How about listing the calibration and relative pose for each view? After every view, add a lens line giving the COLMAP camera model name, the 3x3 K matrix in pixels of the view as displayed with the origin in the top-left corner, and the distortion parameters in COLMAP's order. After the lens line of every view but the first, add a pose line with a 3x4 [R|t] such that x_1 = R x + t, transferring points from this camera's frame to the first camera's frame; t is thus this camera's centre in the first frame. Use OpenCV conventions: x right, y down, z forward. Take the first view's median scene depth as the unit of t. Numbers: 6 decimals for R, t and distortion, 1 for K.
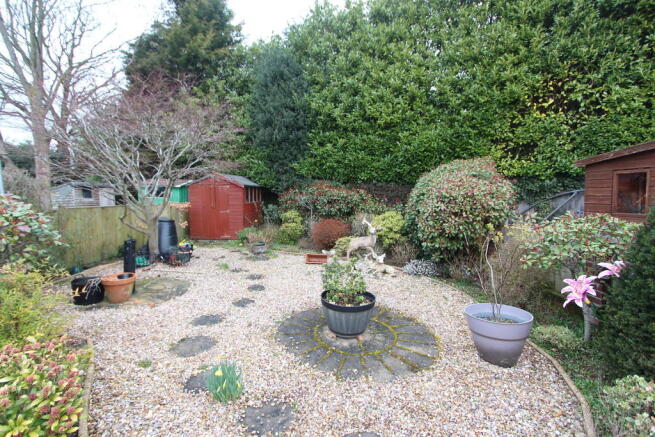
lens RADIAL K [[298.4, 0, 317.4], [0, 298.4, 214.0], [0, 0, 1]] dist [-0.010475, 0.000233]
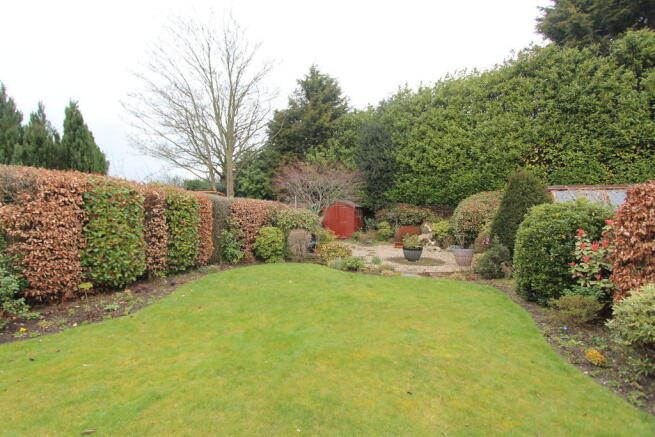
lens RADIAL K [[298.4, 0, 317.4], [0, 298.4, 214.0], [0, 0, 1]] dist [-0.010475, 0.000233]
pose [[0.964737, -0.001545, -0.263213, -0.008272], [-0.015088, 0.998014, -0.061159, 0.056052], [0.262785, 0.062974, 0.962797, -0.741442]]
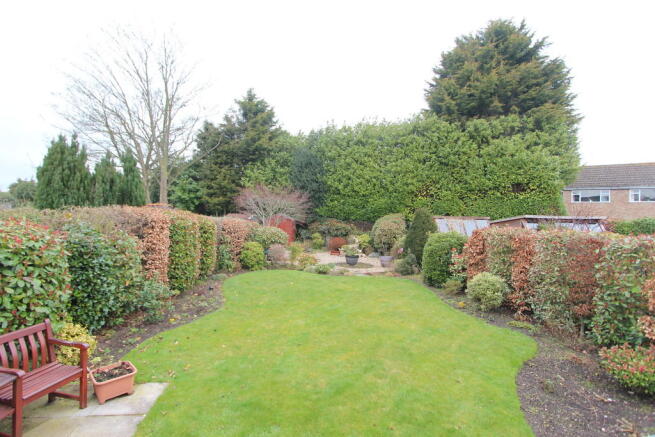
lens RADIAL K [[298.4, 0, 317.4], [0, 298.4, 214.0], [0, 0, 1]] dist [-0.010475, 0.000233]
pose [[0.997864, 0.018729, 0.062587, -0.231228], [-0.013912, 0.996970, -0.076533, 0.014531], [-0.063831, 0.075498, 0.995101, -1.112701]]
